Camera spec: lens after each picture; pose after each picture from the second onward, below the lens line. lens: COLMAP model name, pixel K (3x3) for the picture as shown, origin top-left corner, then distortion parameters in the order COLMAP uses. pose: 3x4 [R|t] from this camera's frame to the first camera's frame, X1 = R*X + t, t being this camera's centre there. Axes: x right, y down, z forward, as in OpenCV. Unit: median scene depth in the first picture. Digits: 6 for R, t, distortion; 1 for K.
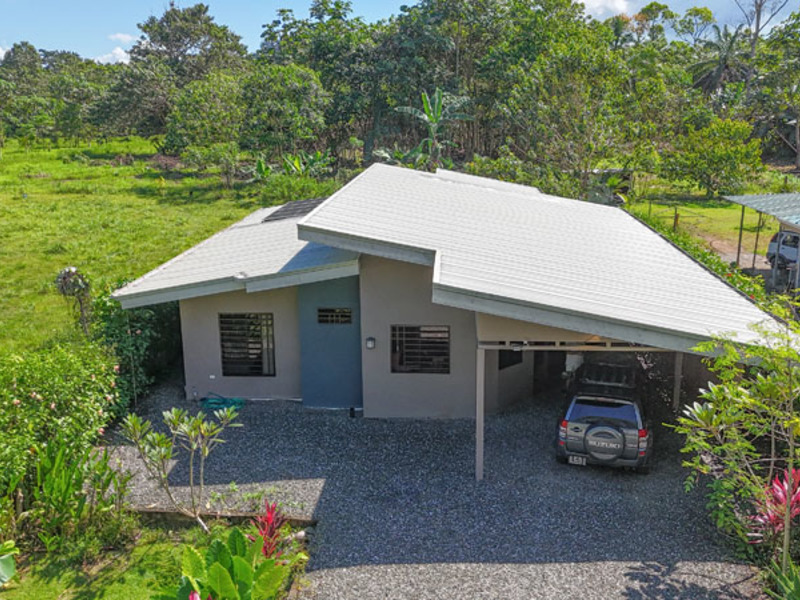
lens RADIAL K [[765.7, 0, 400.6], [0, 765.7, 299.6], [0, 0, 1]] dist [0.003148, 0.000000]
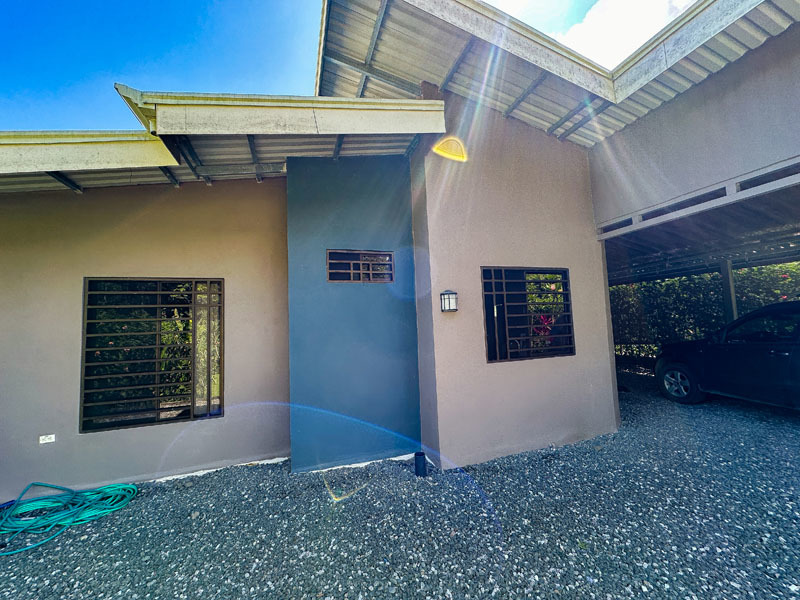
lens RADIAL K [[318.8, 0, 394.7], [0, 318.8, 300.0], [0, 0, 1]] dist [-0.009875, 0.000927]
pose [[0.923589, 0.000204, 0.383384, -0.148021], [0.124546, 0.945602, -0.300541, 0.110609], [-0.362590, 0.325326, 0.873322, 0.809435]]
